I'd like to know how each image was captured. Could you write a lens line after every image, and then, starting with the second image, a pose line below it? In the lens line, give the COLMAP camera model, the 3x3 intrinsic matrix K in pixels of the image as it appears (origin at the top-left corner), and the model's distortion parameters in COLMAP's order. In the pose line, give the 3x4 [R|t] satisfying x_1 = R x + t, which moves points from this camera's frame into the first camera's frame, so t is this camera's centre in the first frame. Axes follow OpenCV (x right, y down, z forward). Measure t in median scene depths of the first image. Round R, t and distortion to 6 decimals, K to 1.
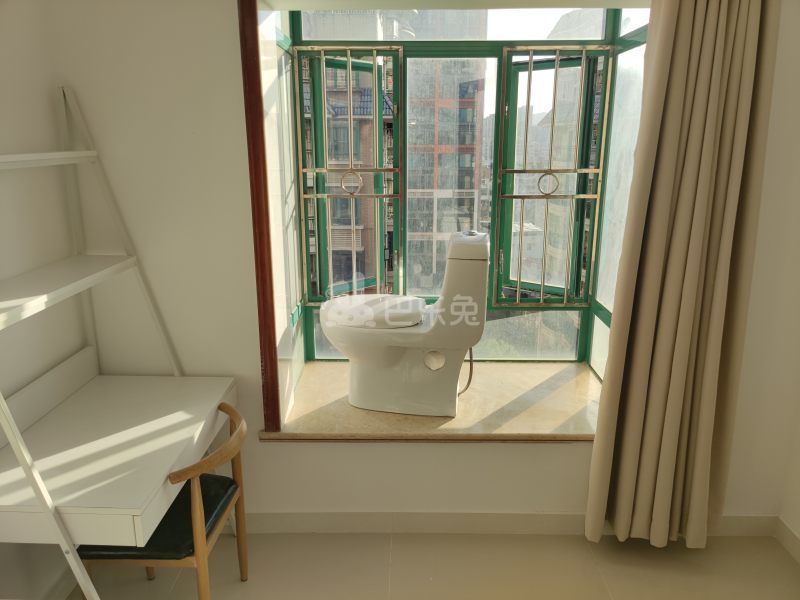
lens RADIAL K [[610.8, 0, 405.8], [0, 610.8, 306.4], [0, 0, 1]] dist [0.020006, -0.005227]
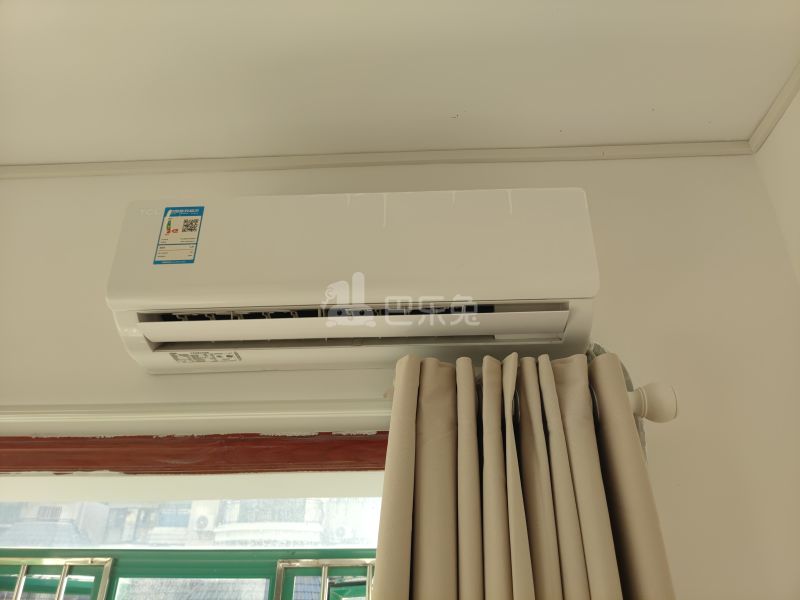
lens RADIAL K [[610.8, 0, 405.8], [0, 610.8, 306.4], [0, 0, 1]] dist [0.020006, -0.005227]
pose [[0.998703, -0.017151, -0.047931, 0.315076], [-0.020651, 0.724088, -0.689398, -0.197749], [0.046530, 0.689494, 0.722795, 0.416716]]
